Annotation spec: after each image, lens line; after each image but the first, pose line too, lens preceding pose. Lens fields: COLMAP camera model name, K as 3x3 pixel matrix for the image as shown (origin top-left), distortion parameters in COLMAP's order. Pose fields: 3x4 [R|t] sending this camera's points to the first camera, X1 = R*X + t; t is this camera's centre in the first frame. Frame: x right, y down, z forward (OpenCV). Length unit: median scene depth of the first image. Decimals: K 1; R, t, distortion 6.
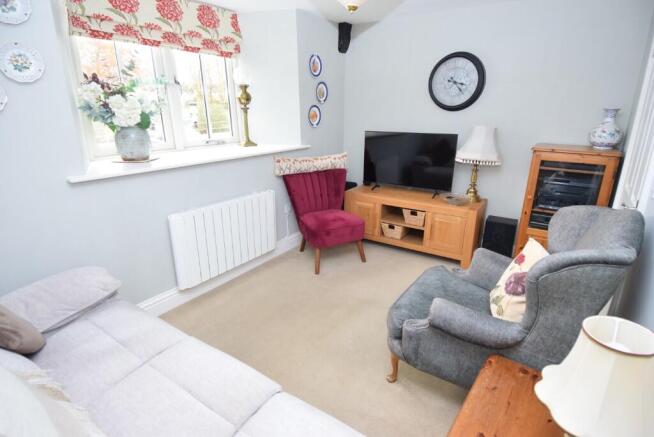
lens RADIAL K [[342.9, 0, 330.0], [0, 342.9, 217.9], [0, 0, 1]] dist [0.084654, -0.075593]
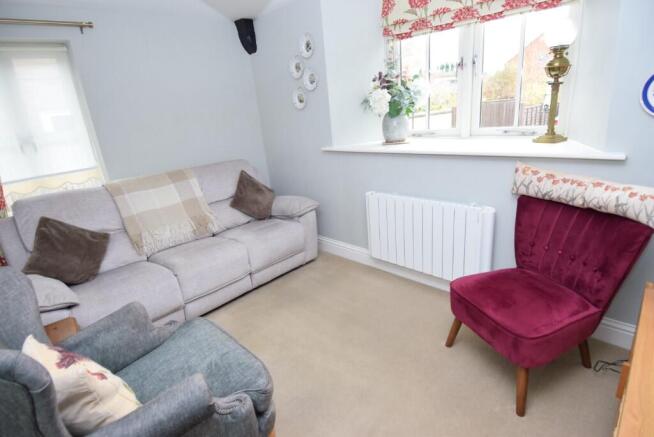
lens RADIAL K [[342.9, 0, 330.0], [0, 342.9, 217.9], [0, 0, 1]] dist [0.084654, -0.075593]
pose [[-0.155663, 0.322881, -0.933551, 0.518627], [-0.219545, 0.910125, 0.351387, -0.231169], [0.963104, 0.259654, -0.070785, 0.726621]]
